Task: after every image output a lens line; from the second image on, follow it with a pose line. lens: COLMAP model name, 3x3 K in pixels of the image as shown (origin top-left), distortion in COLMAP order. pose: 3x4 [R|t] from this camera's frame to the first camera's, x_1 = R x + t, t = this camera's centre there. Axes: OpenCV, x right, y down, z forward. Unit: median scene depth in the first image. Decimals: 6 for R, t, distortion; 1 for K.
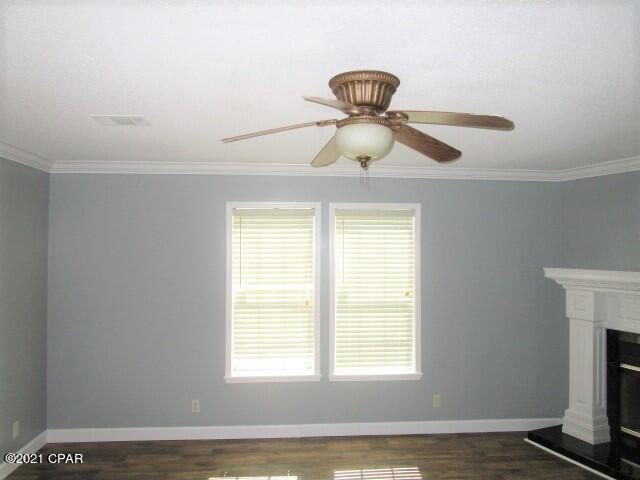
lens RADIAL K [[462.6, 0, 317.8], [0, 462.6, 237.9], [0, 0, 1]] dist [-0.014908, 0.001141]
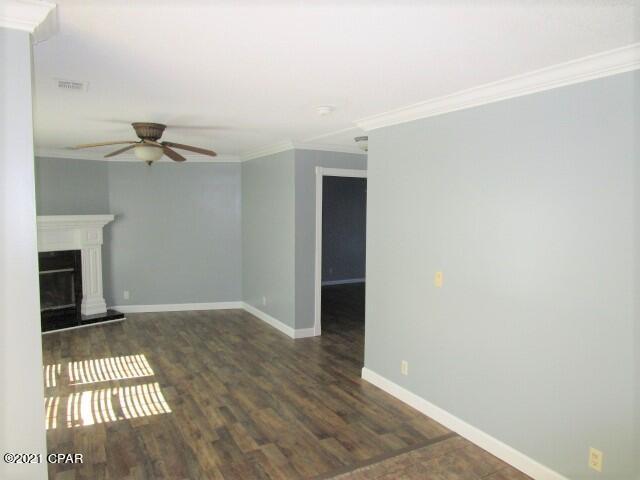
lens RADIAL K [[462.6, 0, 317.8], [0, 462.6, 237.9], [0, 0, 1]] dist [-0.014908, 0.001141]
pose [[-0.403379, -0.072531, 0.912154, -1.136687], [-0.020701, 0.997322, 0.070149, 0.010233], [-0.914799, 0.009414, -0.403800, 0.601860]]
